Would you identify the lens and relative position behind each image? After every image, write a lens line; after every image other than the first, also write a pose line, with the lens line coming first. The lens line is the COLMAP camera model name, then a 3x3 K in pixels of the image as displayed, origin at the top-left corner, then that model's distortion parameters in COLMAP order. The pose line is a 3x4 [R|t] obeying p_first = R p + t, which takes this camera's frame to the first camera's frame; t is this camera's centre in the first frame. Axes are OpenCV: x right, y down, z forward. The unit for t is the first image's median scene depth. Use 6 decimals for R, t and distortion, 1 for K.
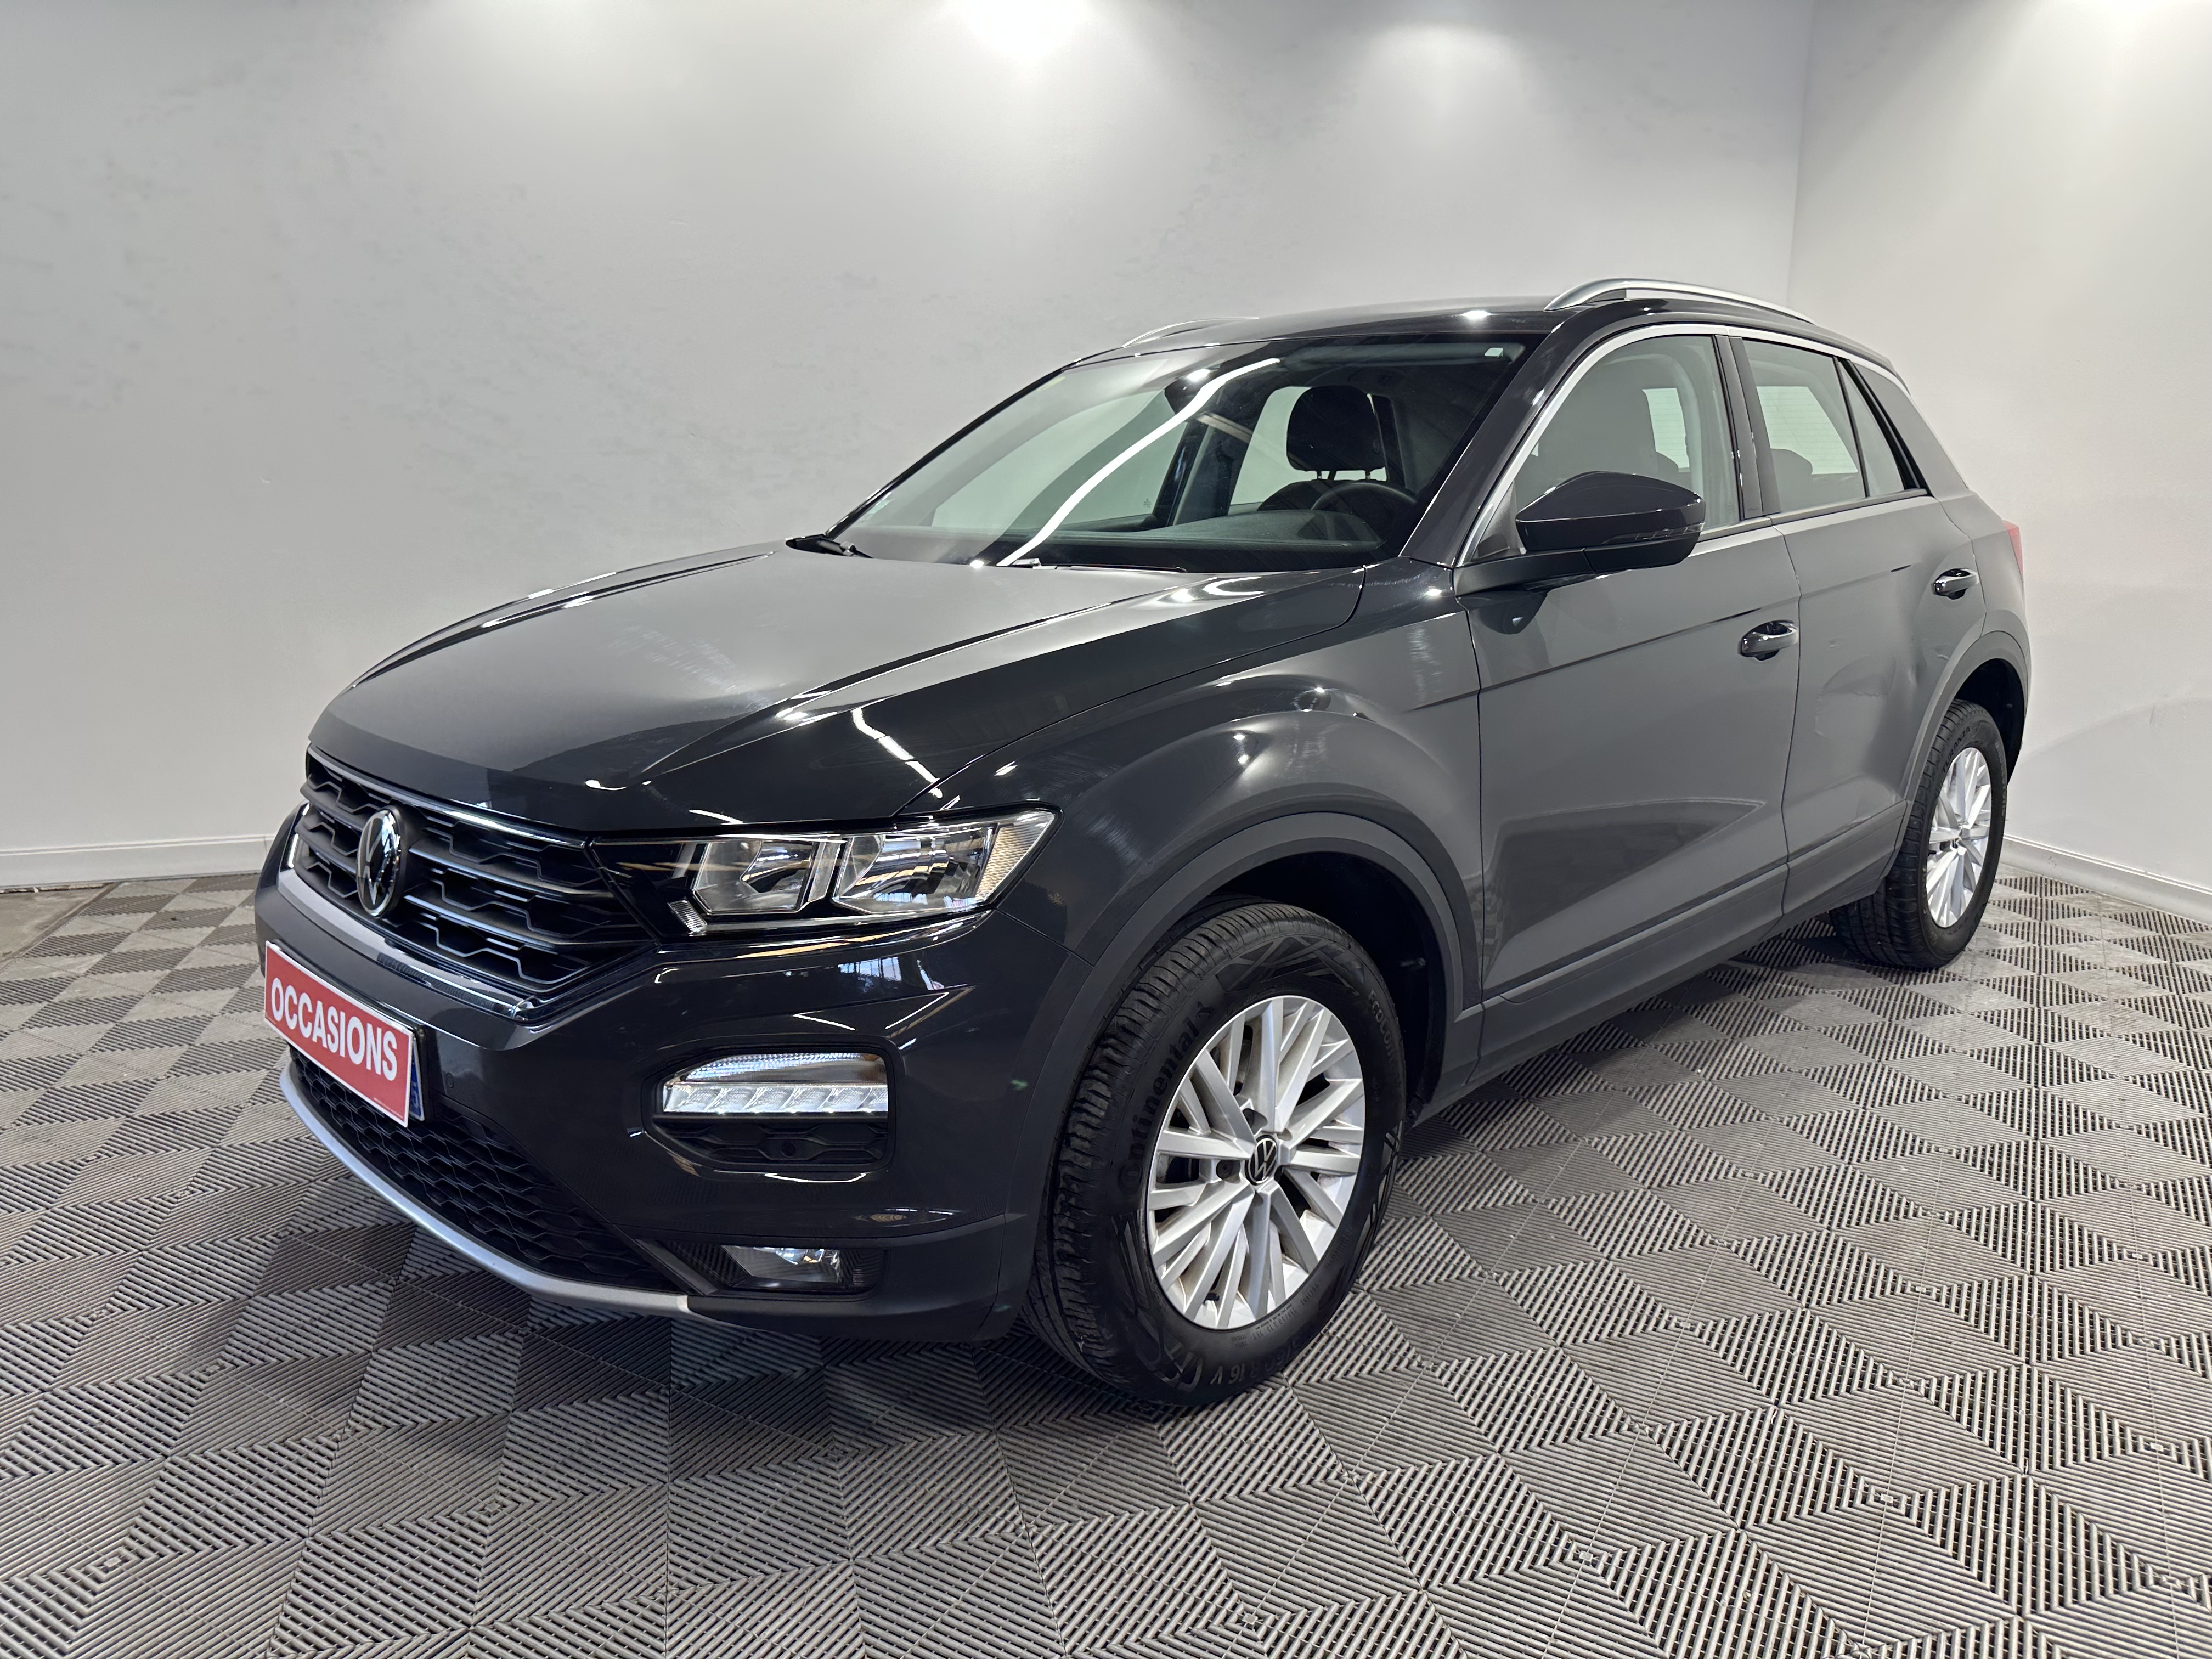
lens RADIAL K [[1535.9, 0, 1104.0], [0, 1535.9, 838.0], [0, 0, 1]] dist [0.130106, -0.215967]
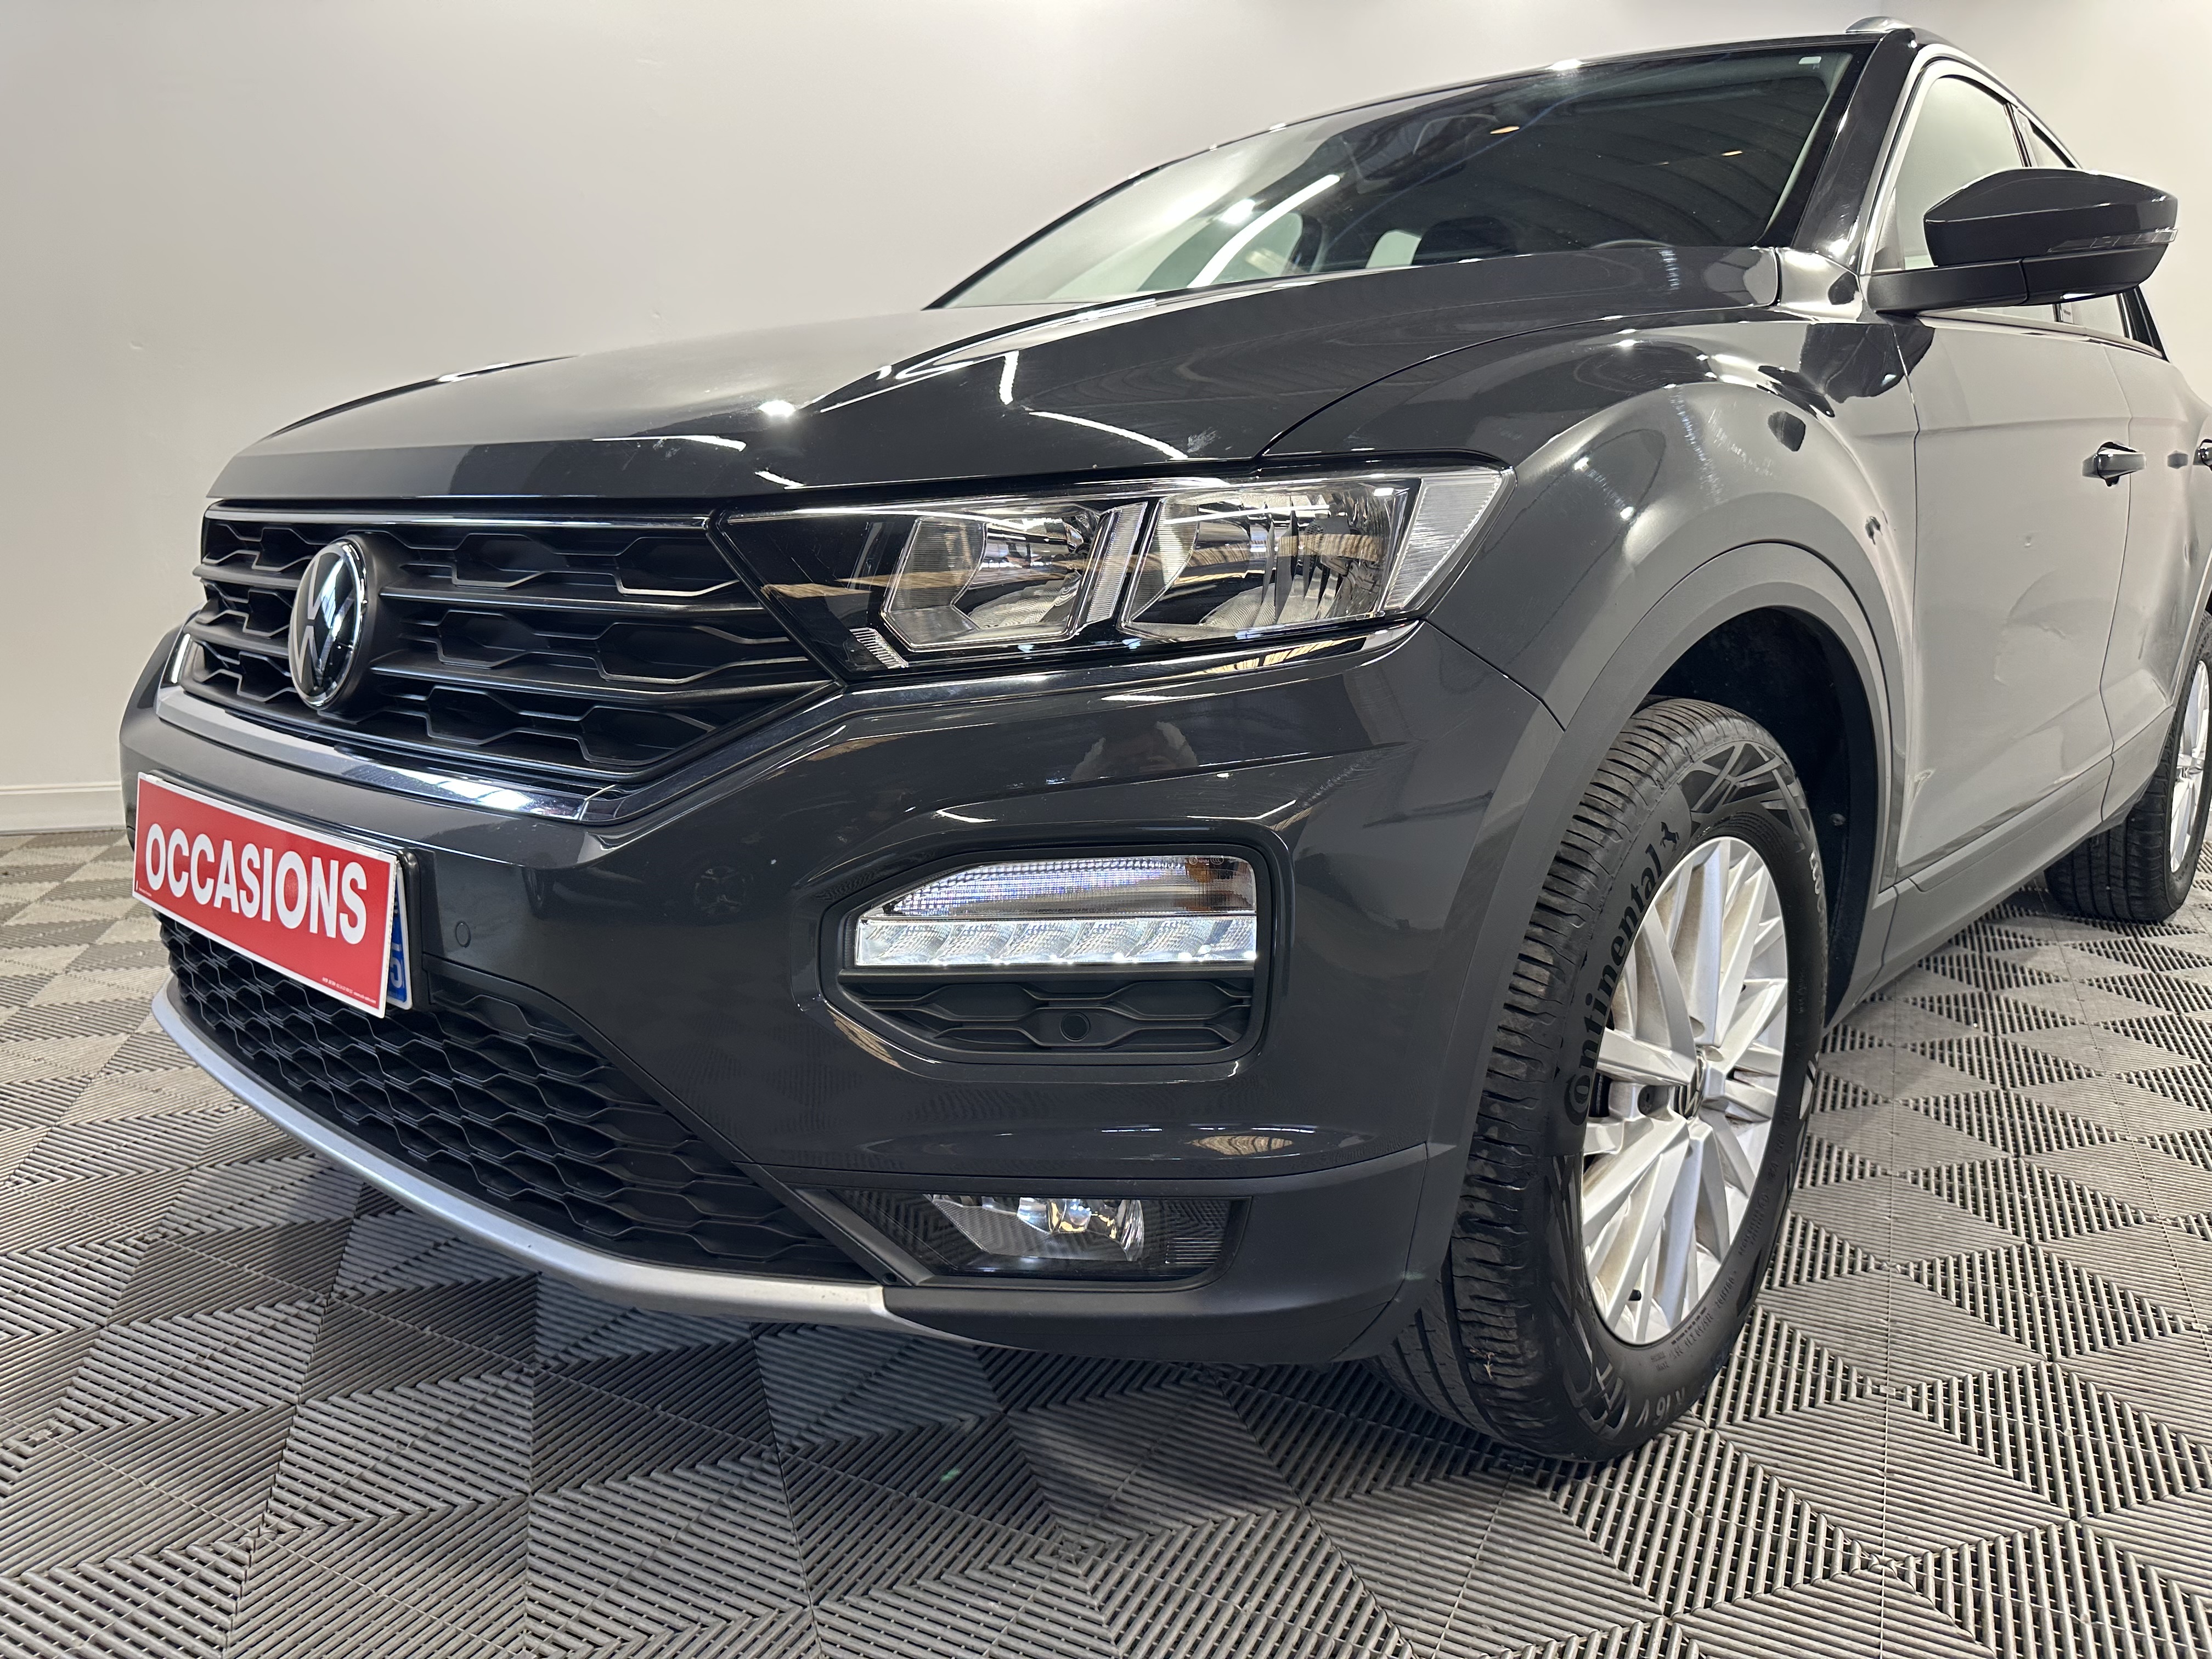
lens RADIAL K [[1551.5, 0, 1104.0], [0, 1551.5, 837.3], [0, 0, 1]] dist [0.078891, -0.118493]
pose [[0.997587, 0.003554, 0.069332, -0.199119], [-0.001338, 0.999487, -0.031991, 0.126179], [-0.069410, 0.031821, 0.997081, 0.355885]]
